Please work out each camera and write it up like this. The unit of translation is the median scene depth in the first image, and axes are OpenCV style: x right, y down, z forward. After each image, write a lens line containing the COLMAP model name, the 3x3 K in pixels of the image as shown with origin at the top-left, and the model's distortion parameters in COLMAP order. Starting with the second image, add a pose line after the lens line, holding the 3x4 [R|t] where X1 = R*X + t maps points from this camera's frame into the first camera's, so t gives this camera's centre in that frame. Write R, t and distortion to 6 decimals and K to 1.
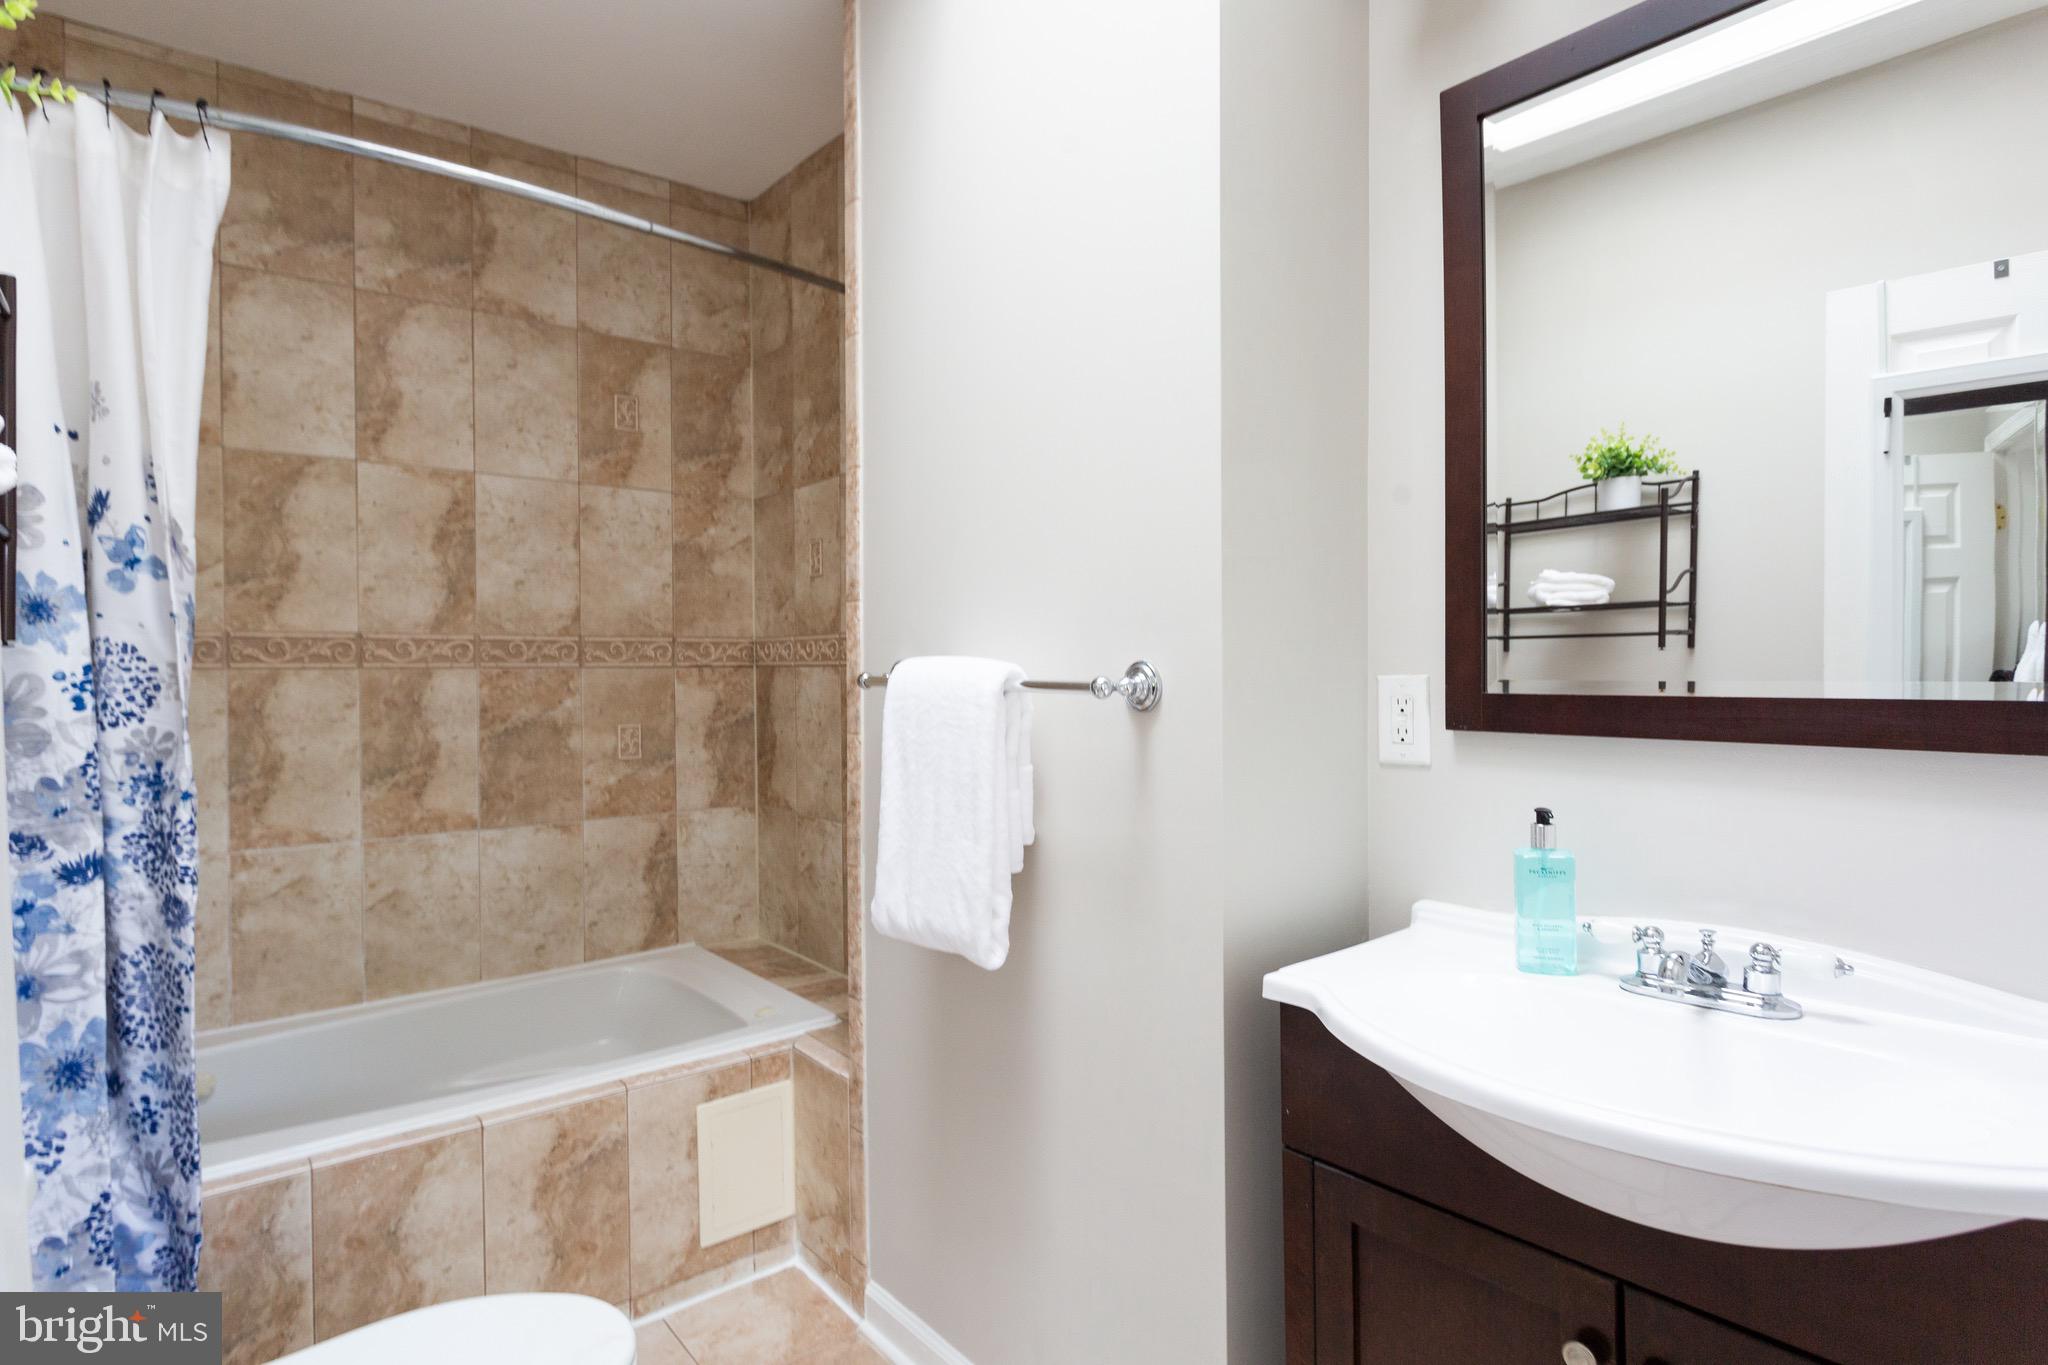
lens RADIAL K [[1095.3, 0, 1019.8], [0, 1095.3, 683.3], [0, 0, 1]] dist [-0.008658, -0.000022]
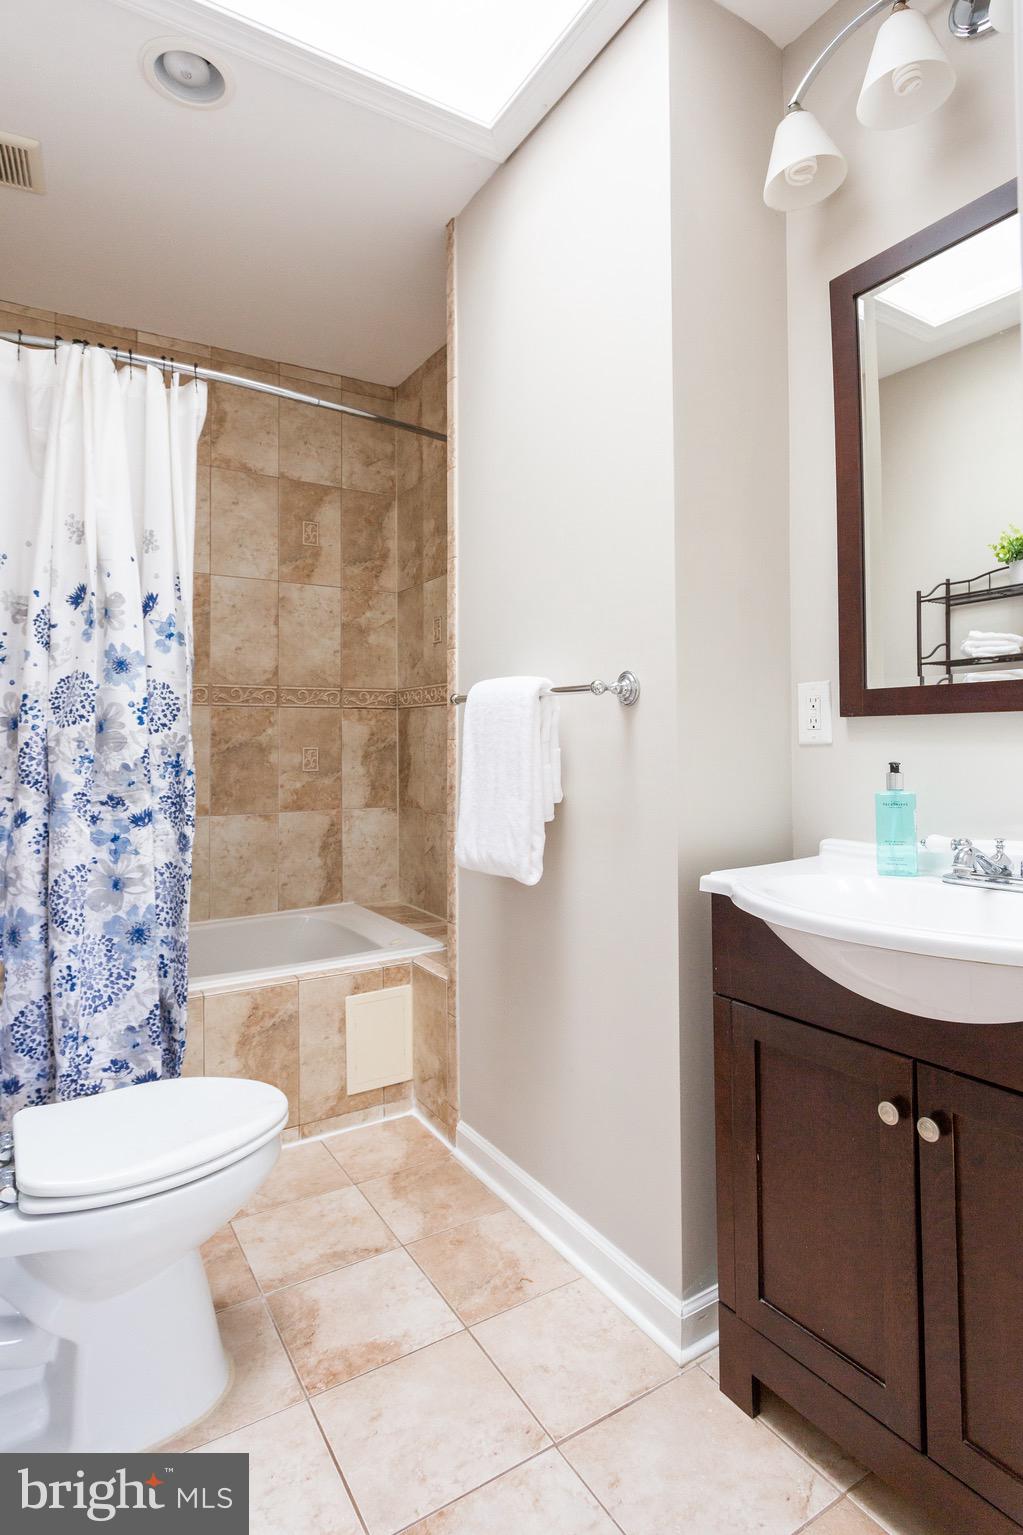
lens RADIAL K [[824.0, 0, 517.5], [0, 824.0, 719.4], [0, 0, 1]] dist [-0.015718, -0.000156]
pose [[0.993458, -0.000761, -0.114194, 0.057482], [-0.002877, 0.999494, -0.031691, 0.050433], [0.114160, 0.031812, 0.992953, -0.074014]]
